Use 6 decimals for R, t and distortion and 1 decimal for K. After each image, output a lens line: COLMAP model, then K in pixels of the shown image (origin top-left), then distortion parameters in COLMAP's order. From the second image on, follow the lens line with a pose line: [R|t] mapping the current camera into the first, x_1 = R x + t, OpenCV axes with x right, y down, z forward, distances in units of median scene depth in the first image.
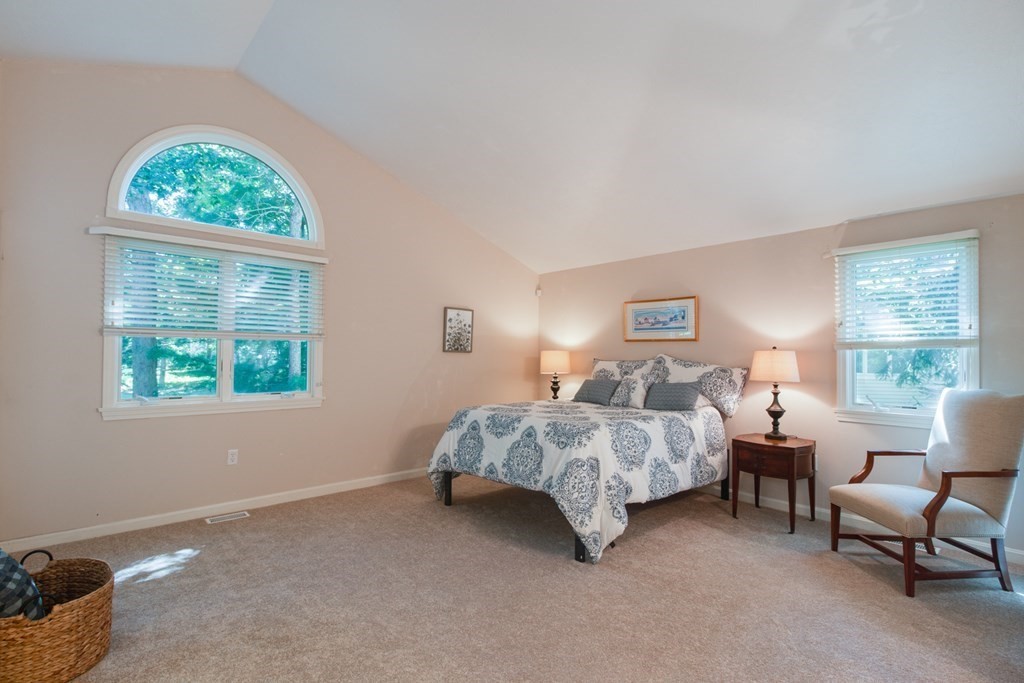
lens RADIAL K [[483.5, 0, 515.4], [0, 483.5, 354.2], [0, 0, 1]] dist [0.000280, -0.006960]
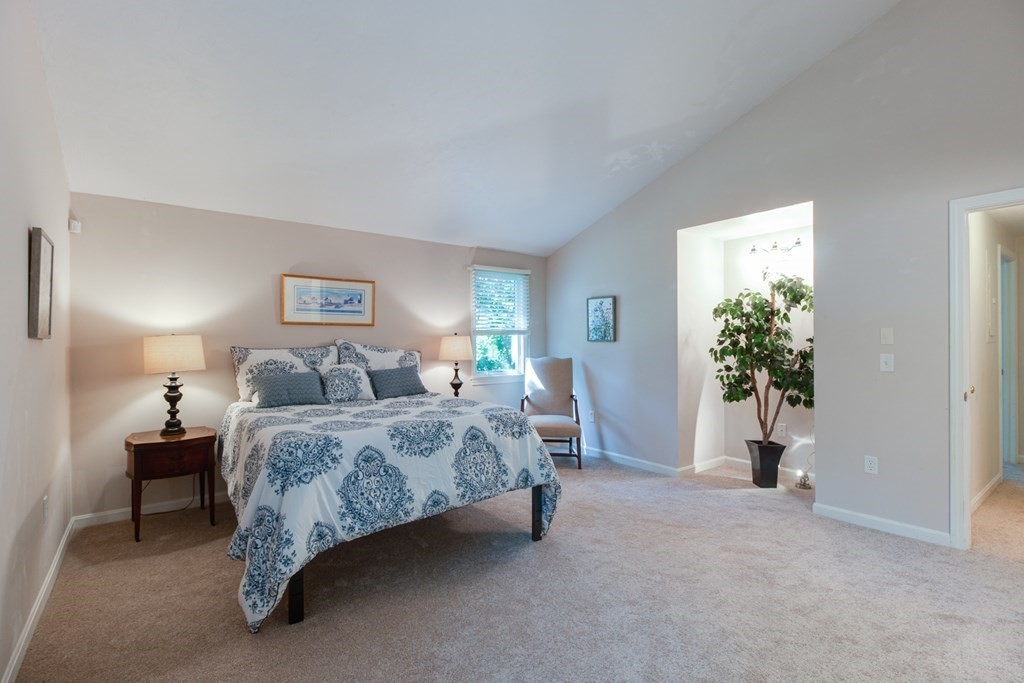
lens RADIAL K [[466.9, 0, 514.4], [0, 466.9, 332.9], [0, 0, 1]] dist [0.003510, -0.005747]
pose [[0.080812, 0.006184, 0.996710, -0.559289], [0.003097, 0.999974, -0.006455, -0.006036], [-0.996725, 0.003609, 0.080791, 0.623563]]
